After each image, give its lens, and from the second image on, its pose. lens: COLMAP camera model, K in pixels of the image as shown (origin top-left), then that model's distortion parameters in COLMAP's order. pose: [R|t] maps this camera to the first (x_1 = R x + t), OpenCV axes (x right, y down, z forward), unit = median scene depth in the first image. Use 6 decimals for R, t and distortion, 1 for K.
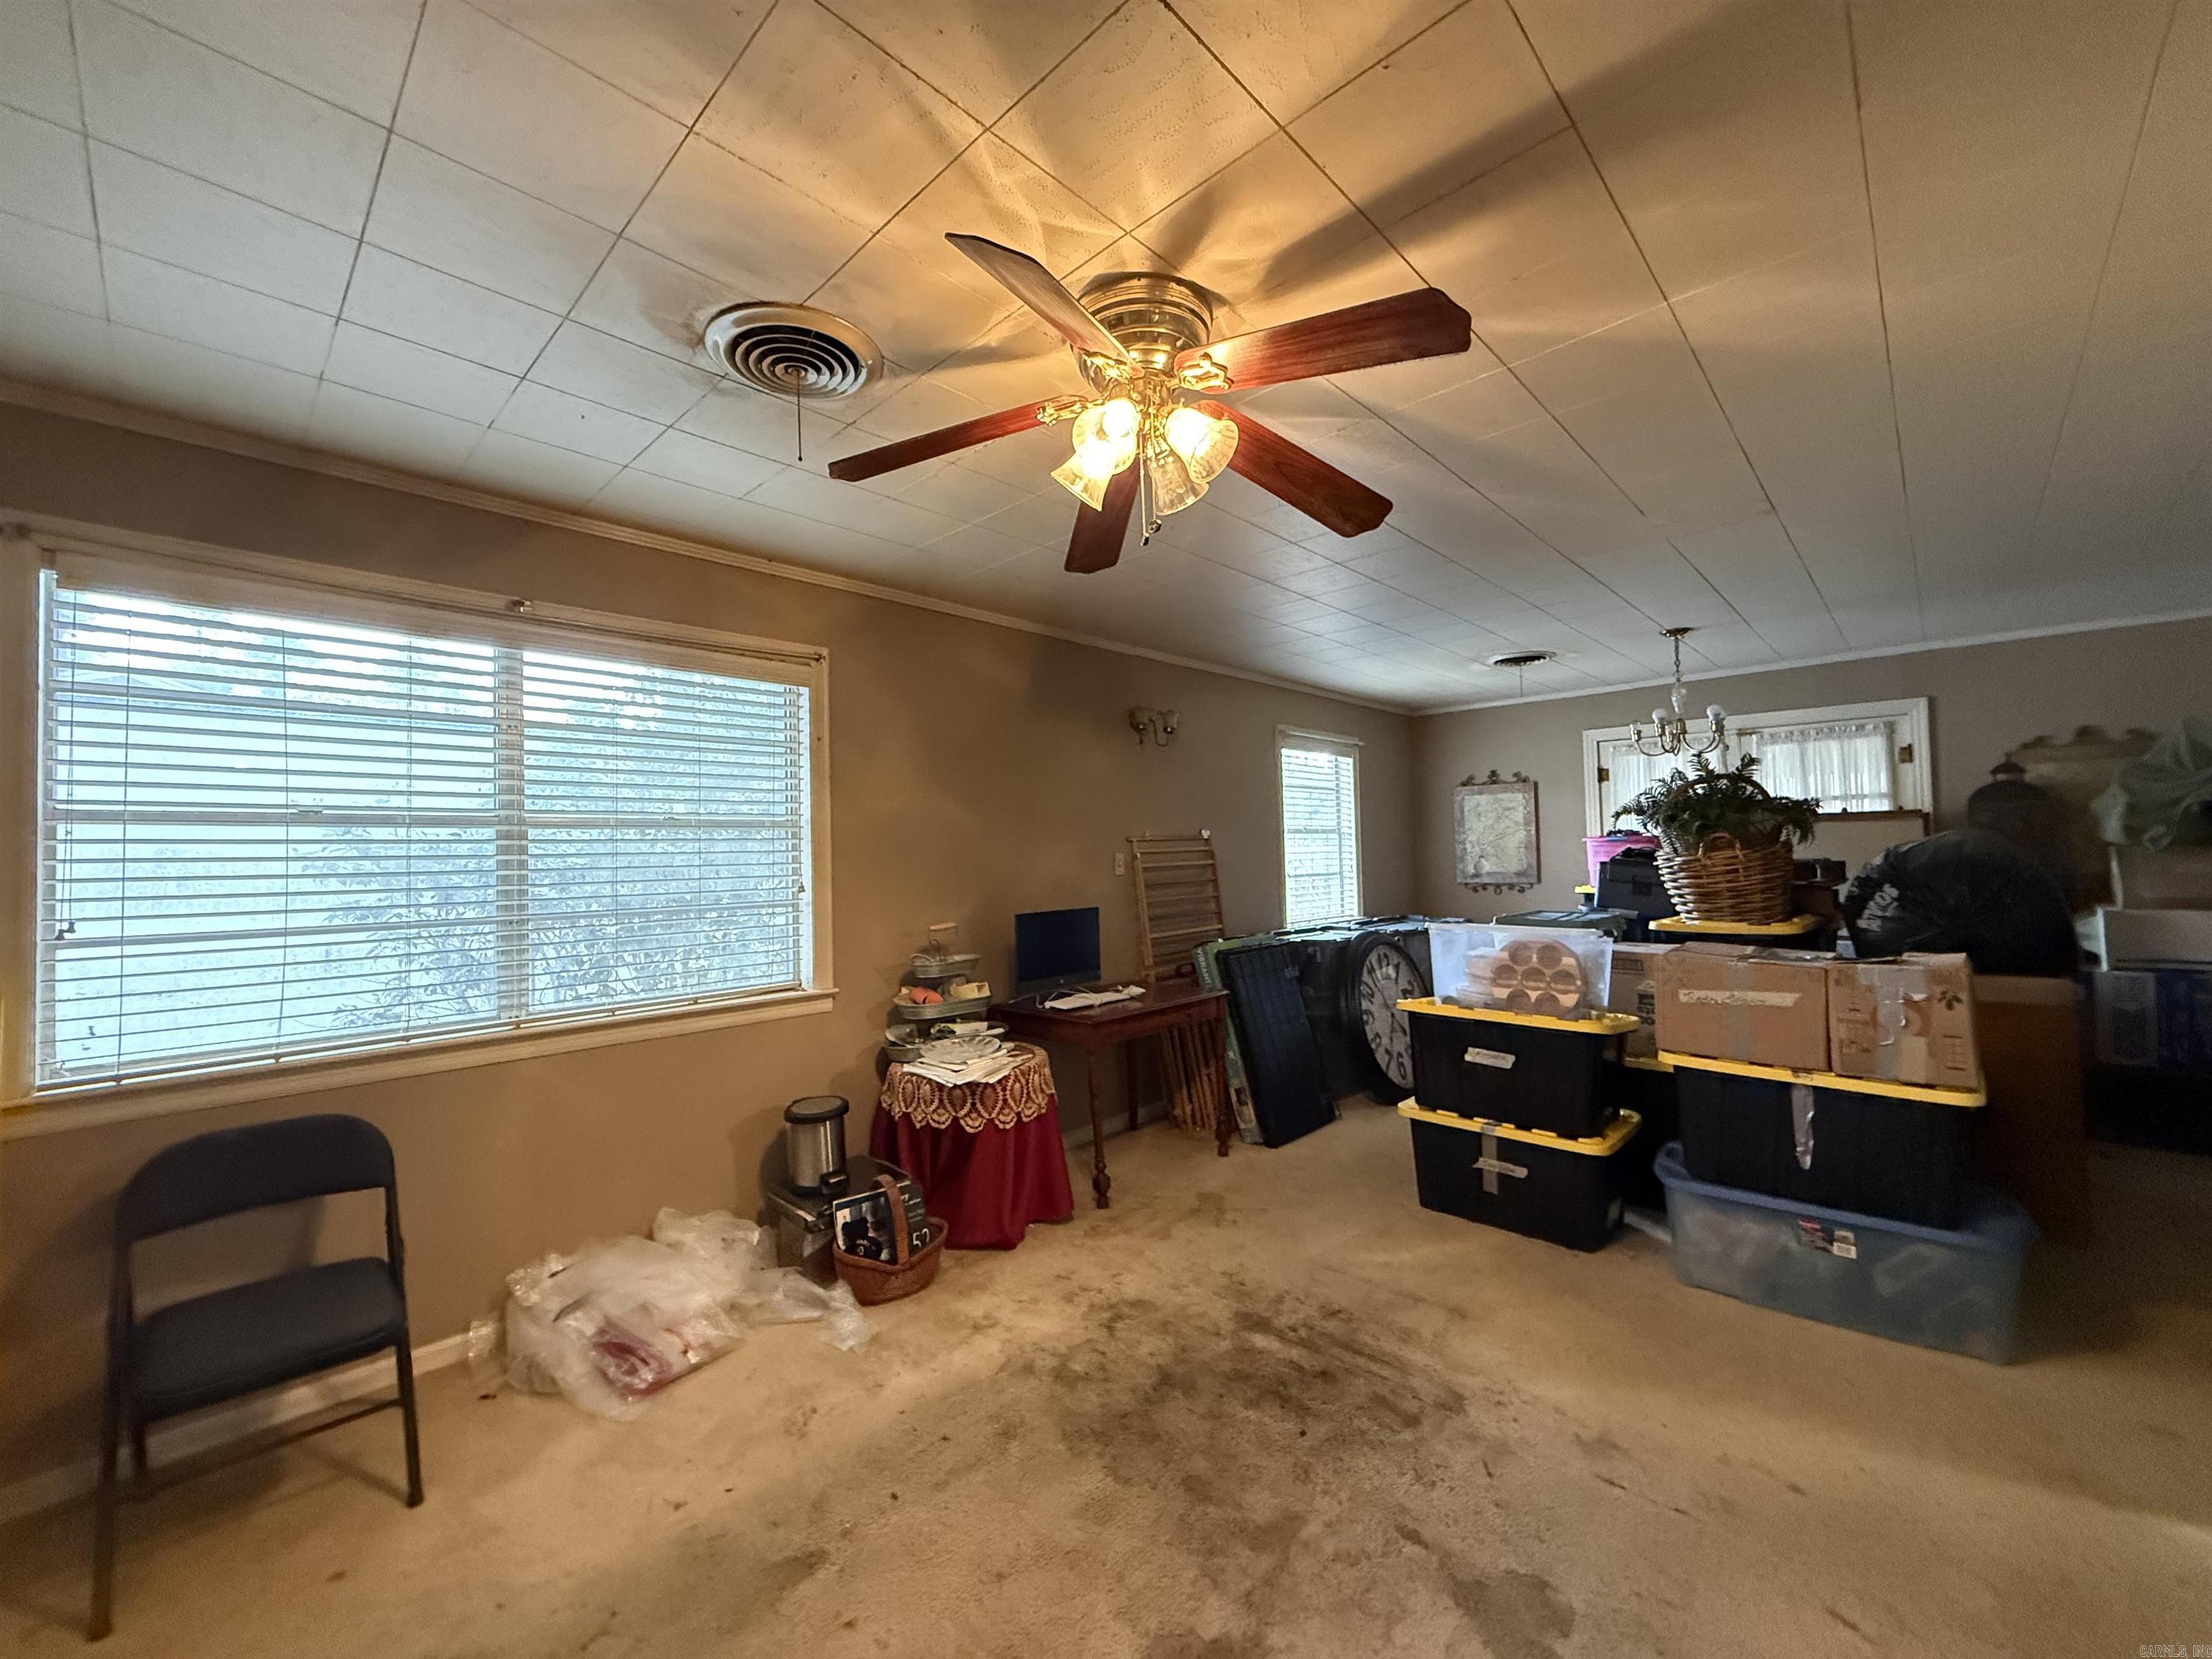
lens RADIAL K [[881.8, 0, 1106.0], [0, 881.8, 829.5], [0, 0, 1]] dist [0.000368, 0.000362]
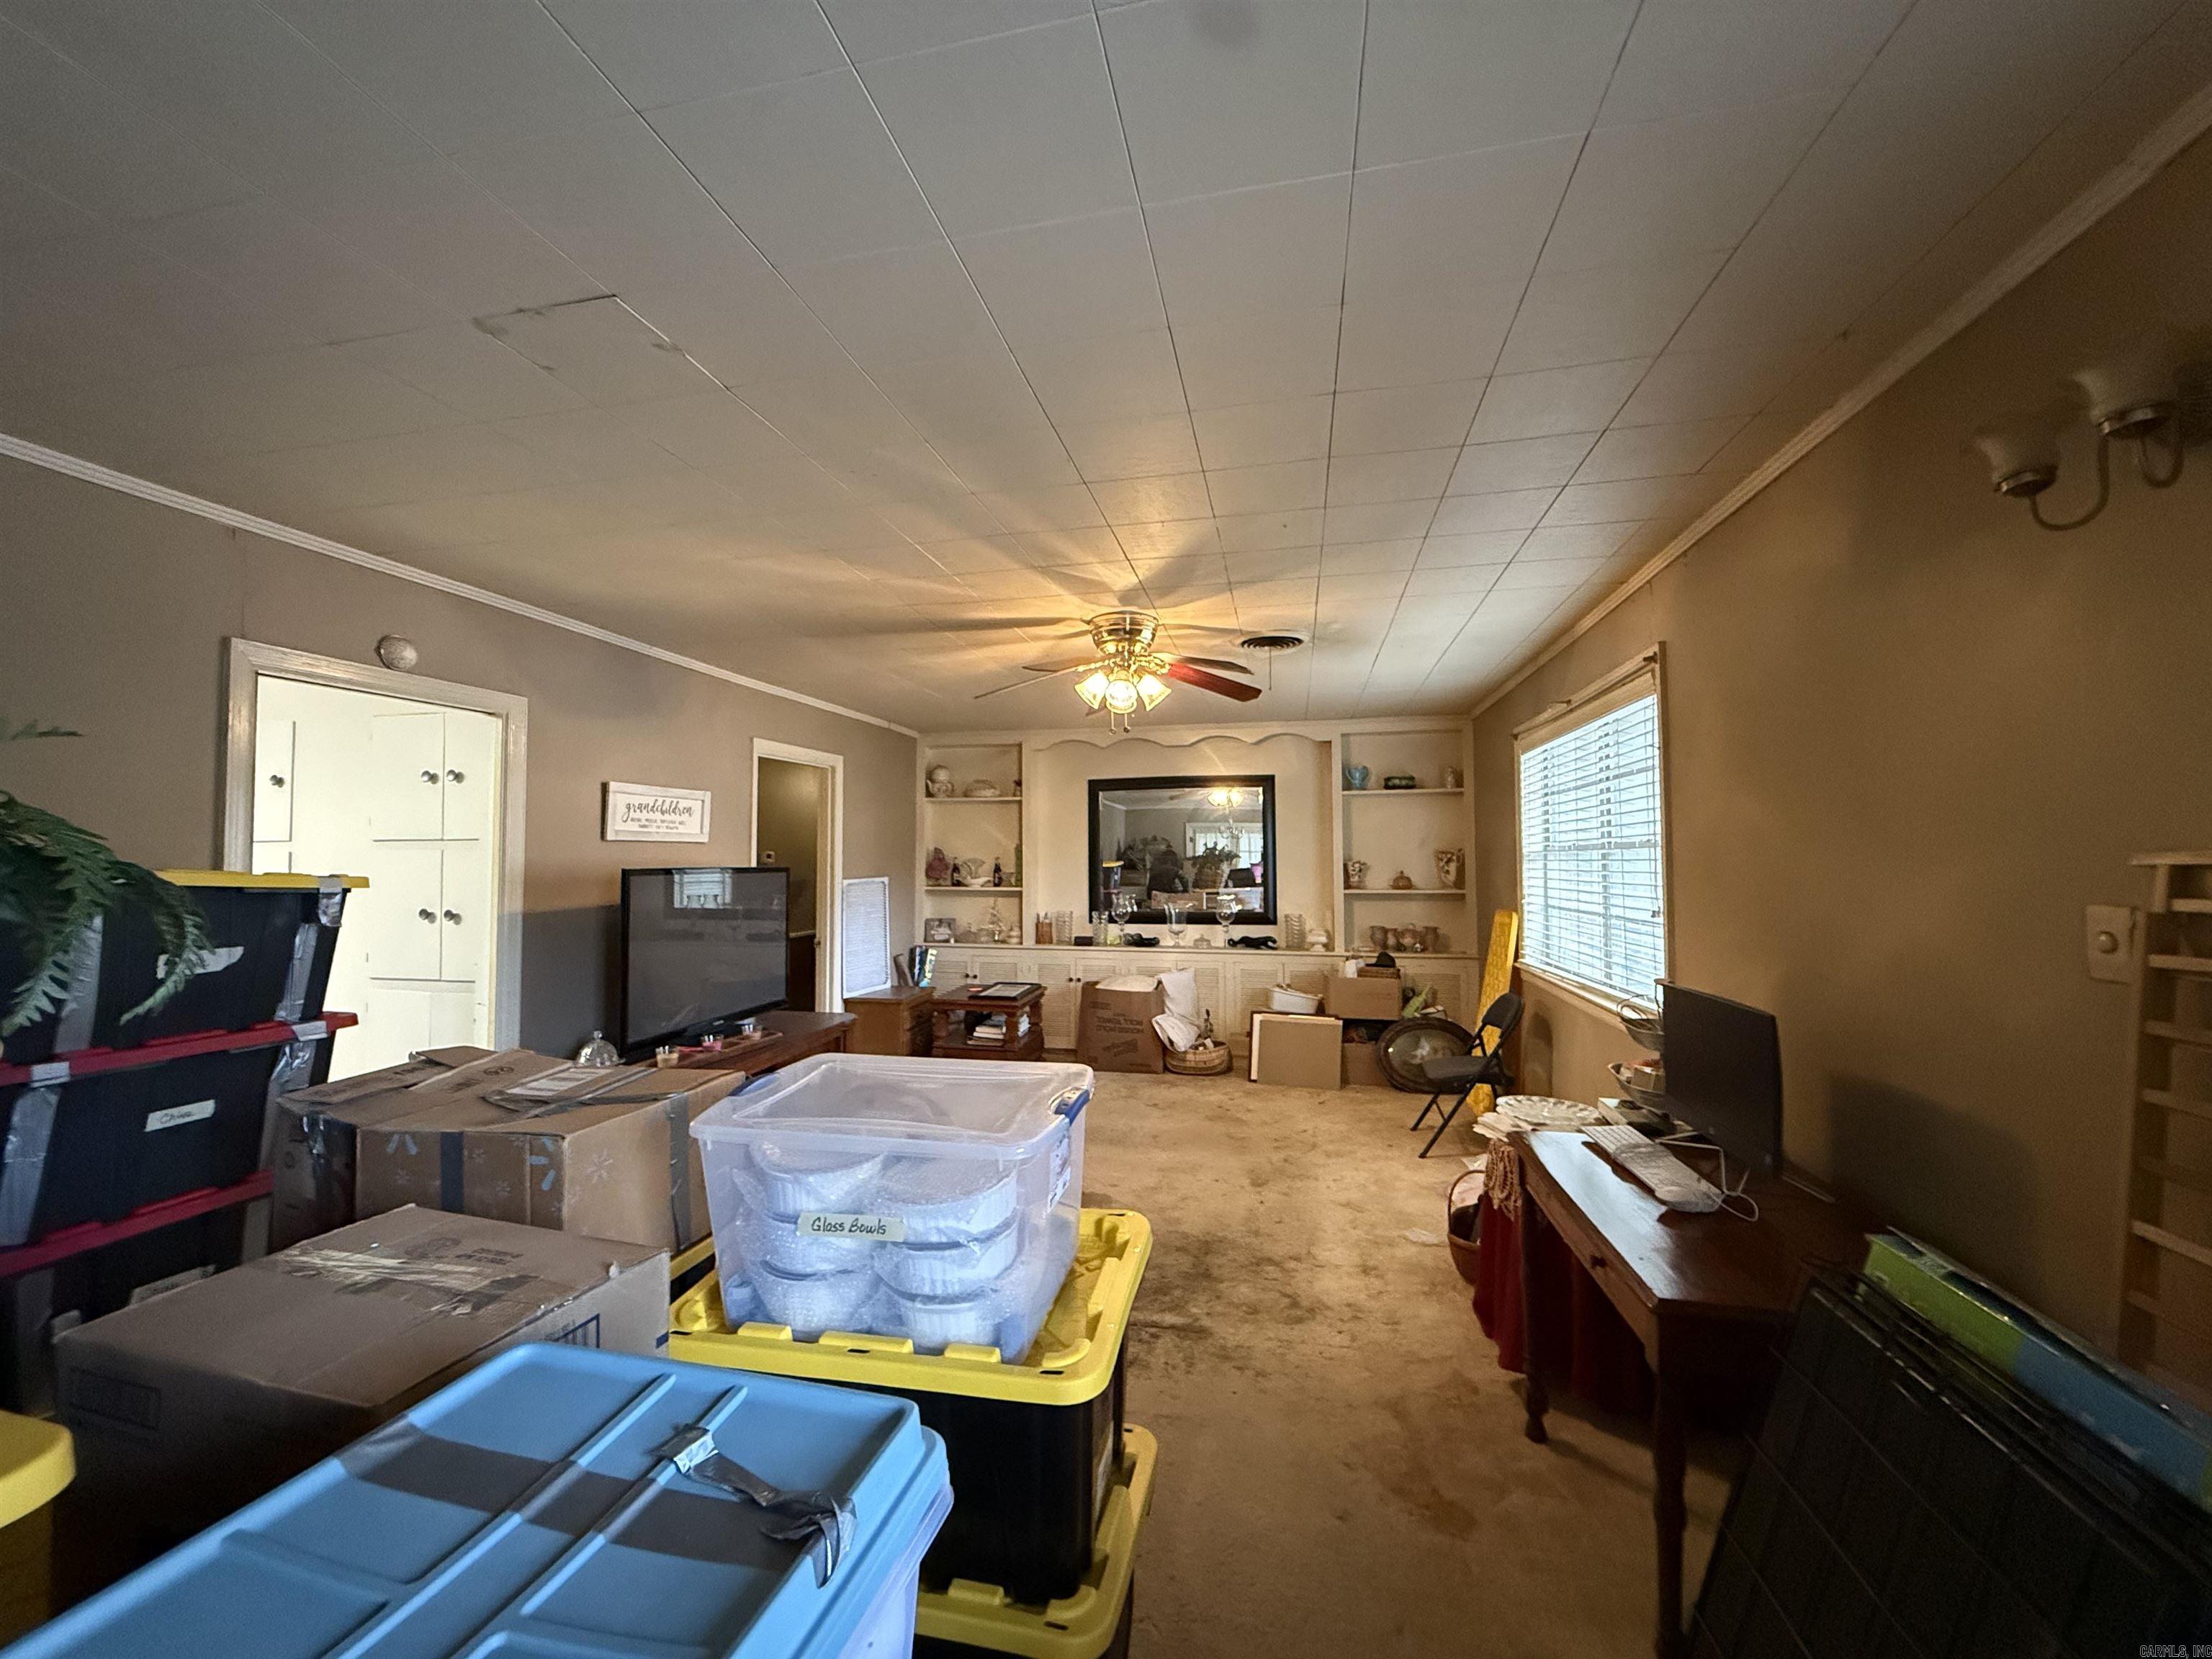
lens RADIAL K [[881.8, 0, 1106.0], [0, 881.8, 829.5], [0, 0, 1]] dist [0.000368, 0.000362]
pose [[-0.853129, -0.007558, -0.521645, 0.868264], [0.022734, 0.998407, -0.051647, 0.009327], [0.521204, -0.055921, -0.851598, 2.015000]]
